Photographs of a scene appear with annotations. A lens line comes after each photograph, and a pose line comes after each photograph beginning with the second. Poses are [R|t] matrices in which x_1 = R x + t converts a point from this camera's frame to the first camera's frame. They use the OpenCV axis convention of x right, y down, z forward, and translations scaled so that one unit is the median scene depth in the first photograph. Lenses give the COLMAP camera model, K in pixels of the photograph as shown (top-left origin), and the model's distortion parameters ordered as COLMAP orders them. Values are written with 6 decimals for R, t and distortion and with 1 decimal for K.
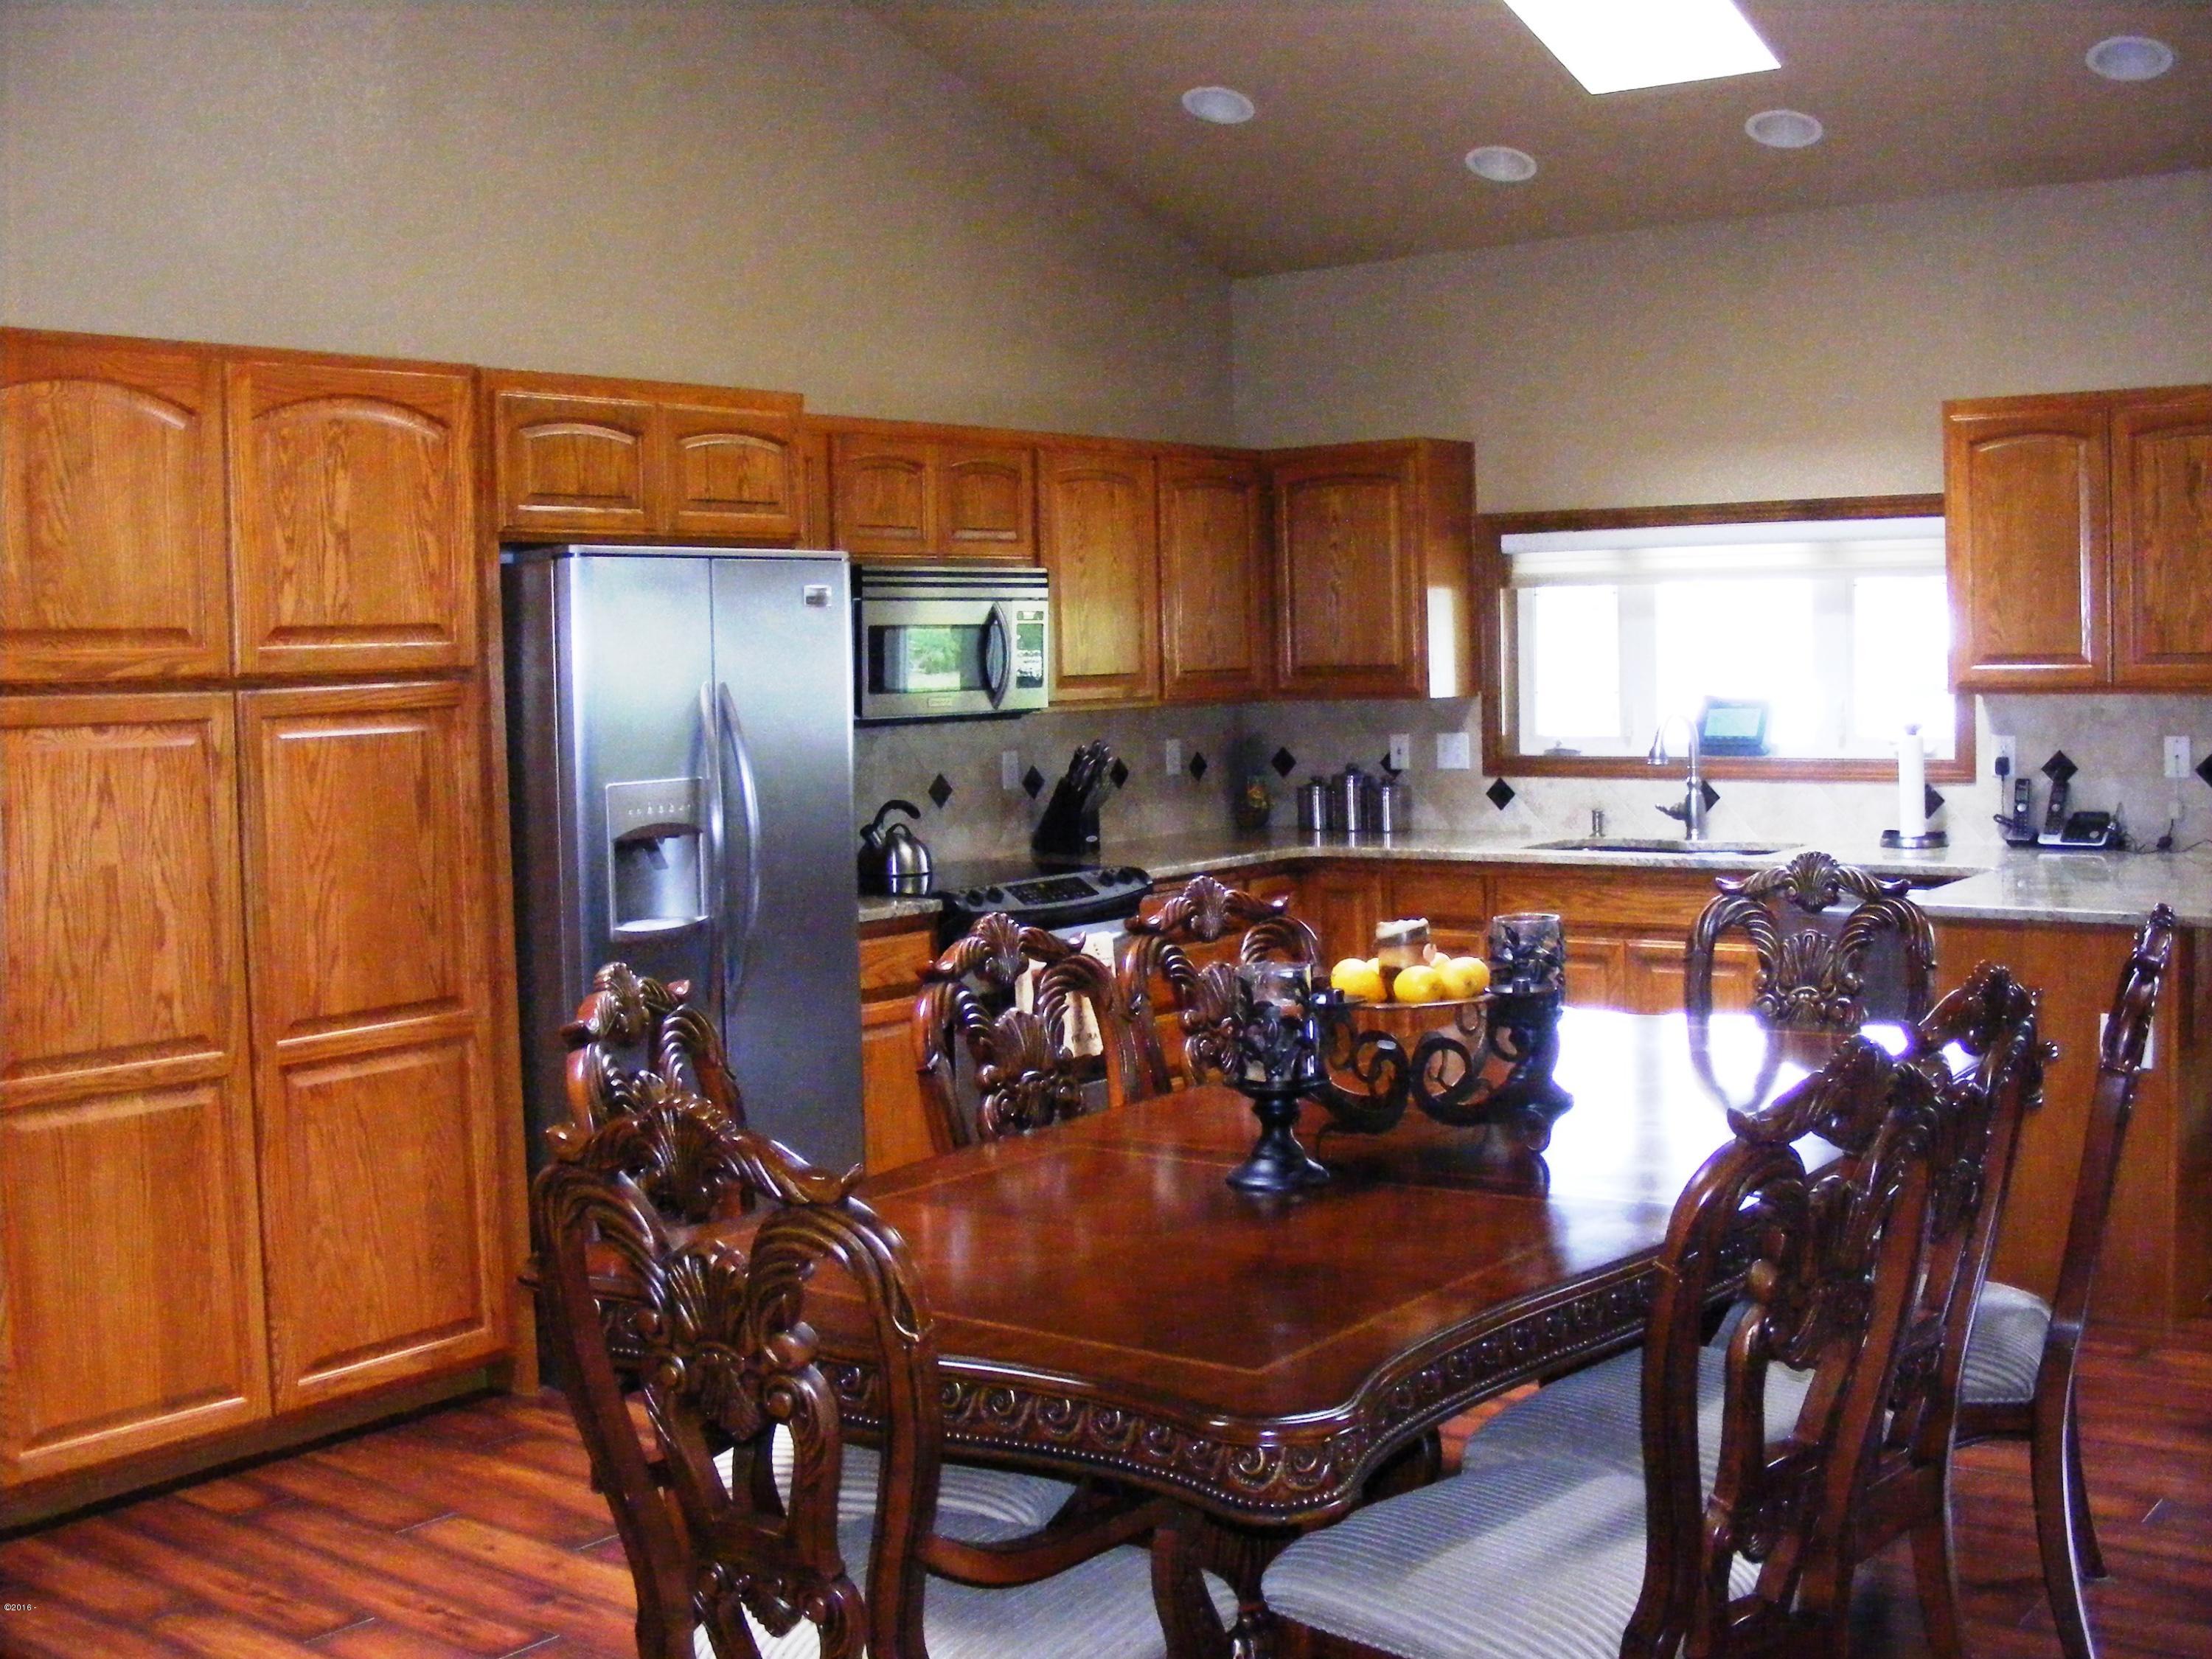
lens RADIAL K [[2560.1, 0, 1106.0], [0, 2560.1, 829.5], [0, 0, 1]] dist [-0.289822, 0.362471]
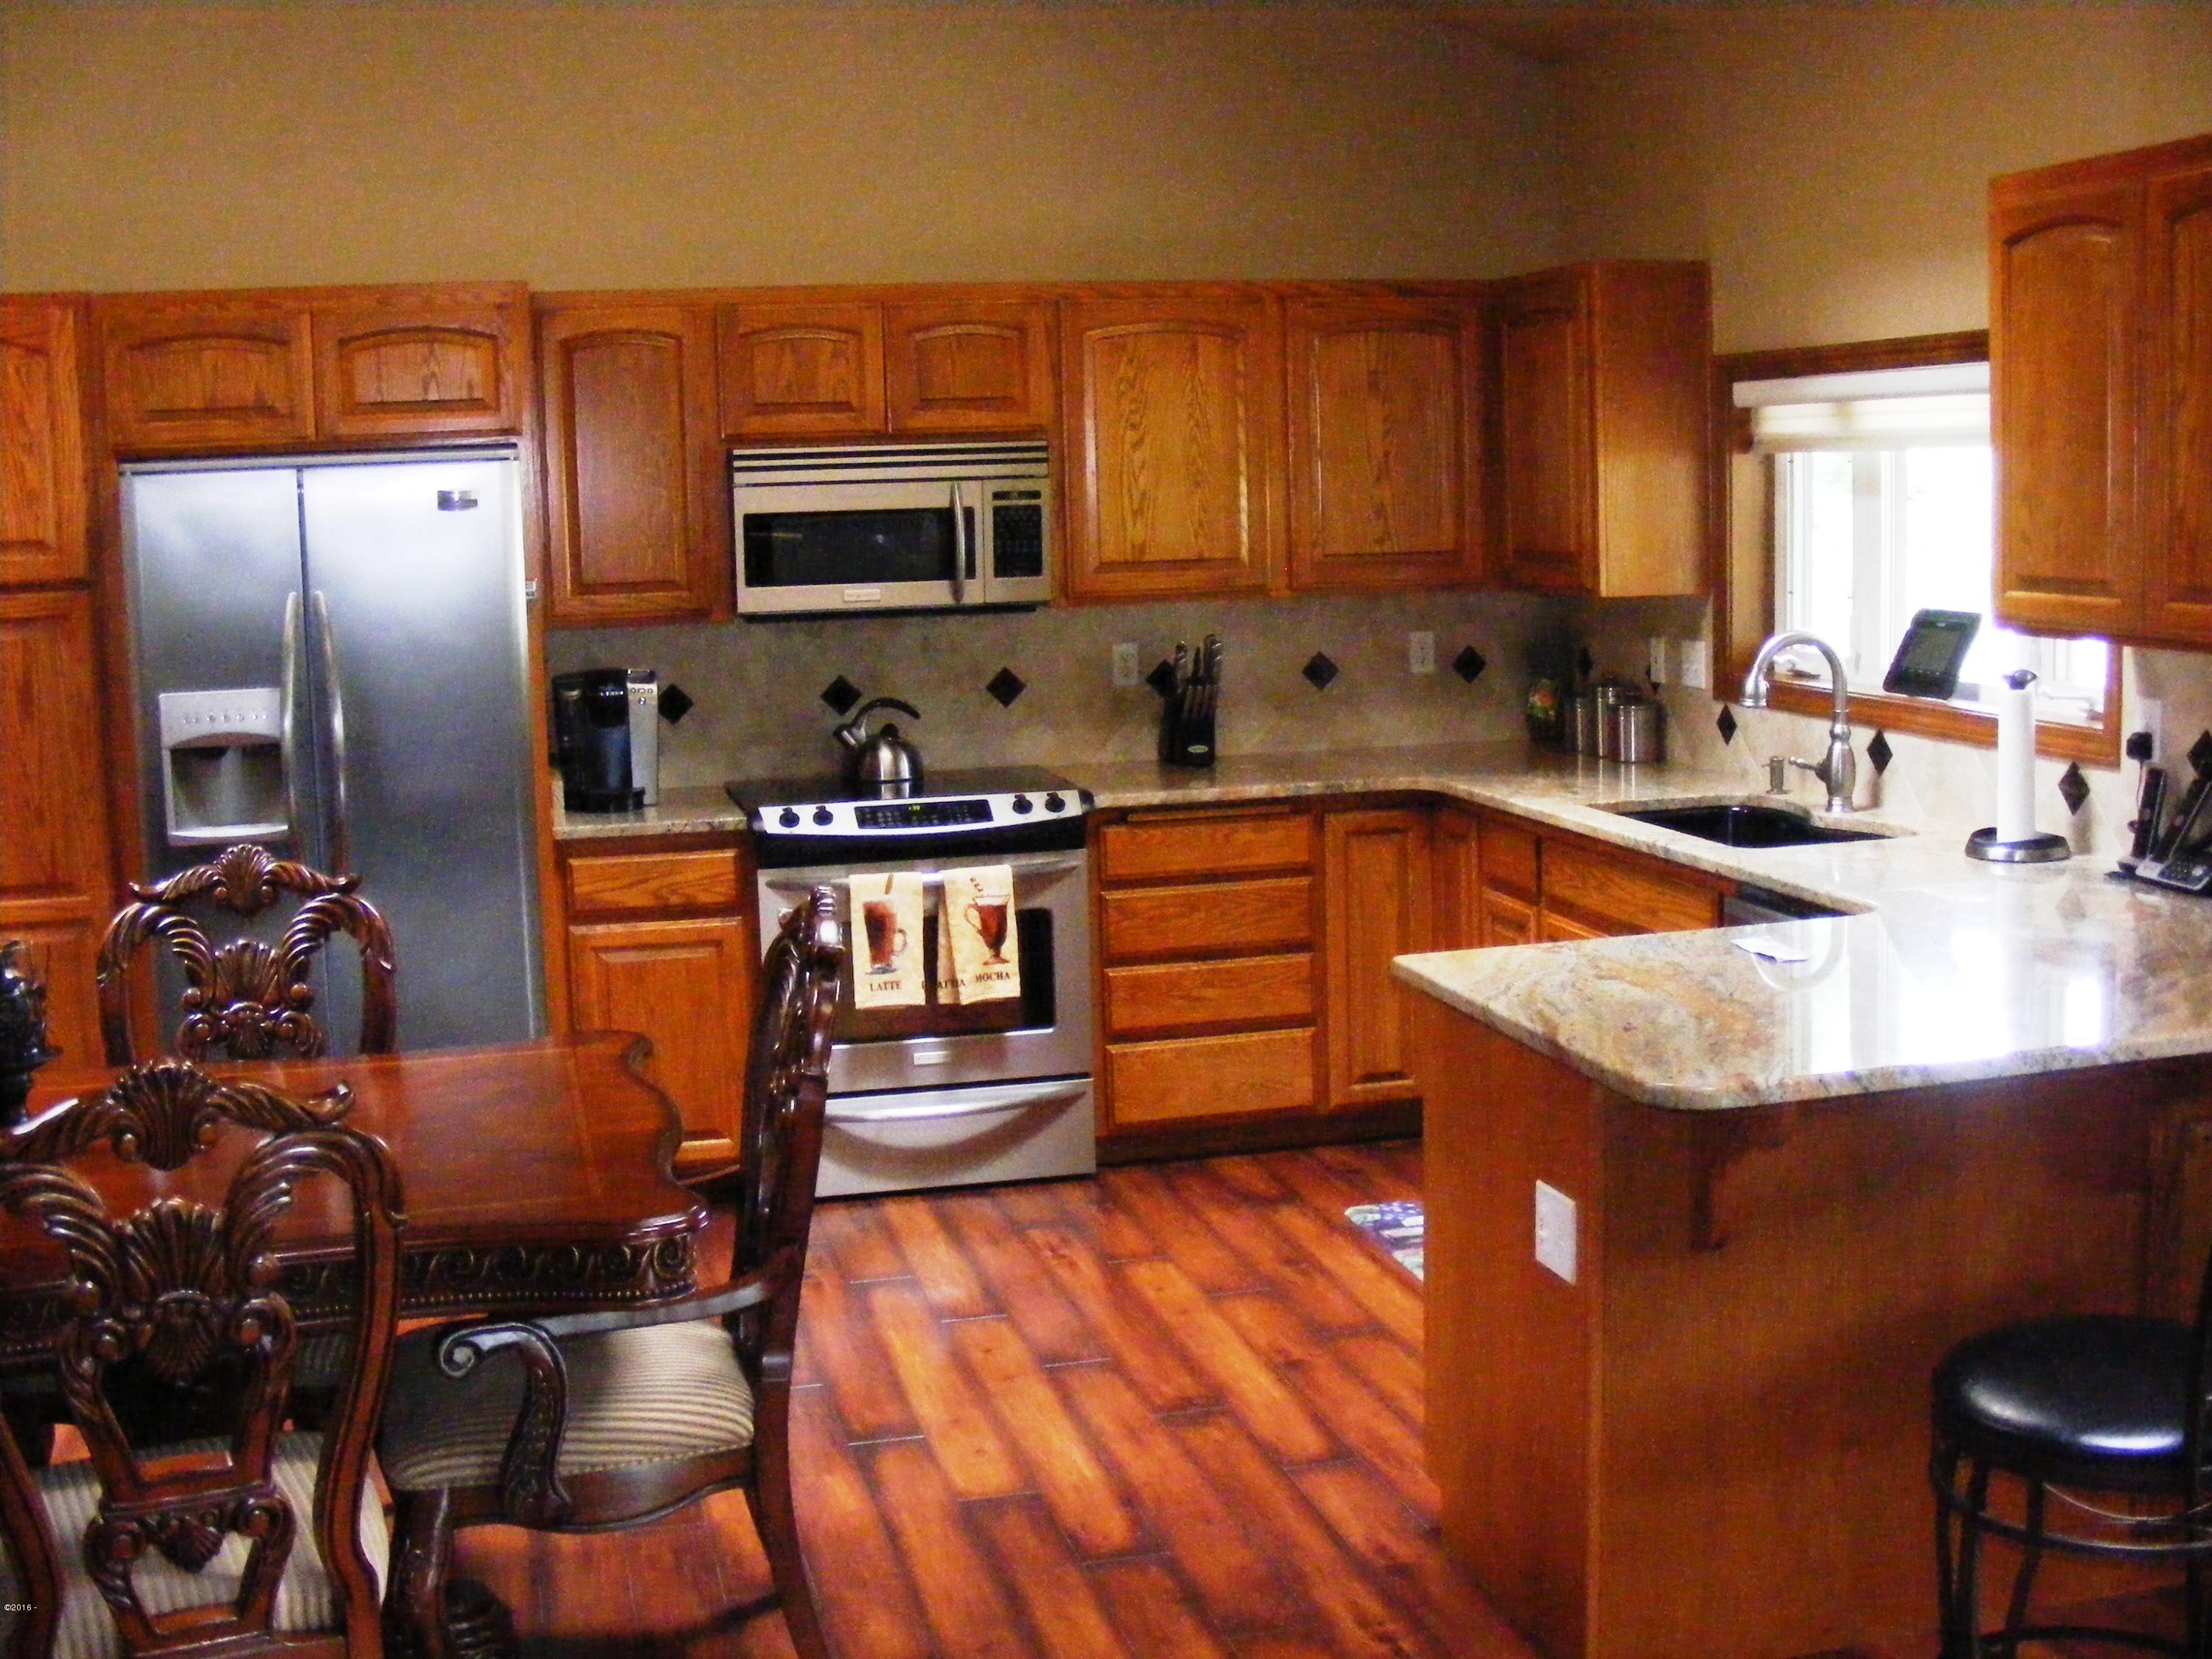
lens RADIAL K [[2560.1, 0, 1106.0], [0, 2560.1, 829.5], [0, 0, 1]] dist [-0.289822, 0.362471]
pose [[0.770766, 0.090247, -0.630694, 0.545180], [-0.036460, 0.994543, 0.097754, -0.055318], [0.636074, -0.052351, 0.769850, 0.335502]]
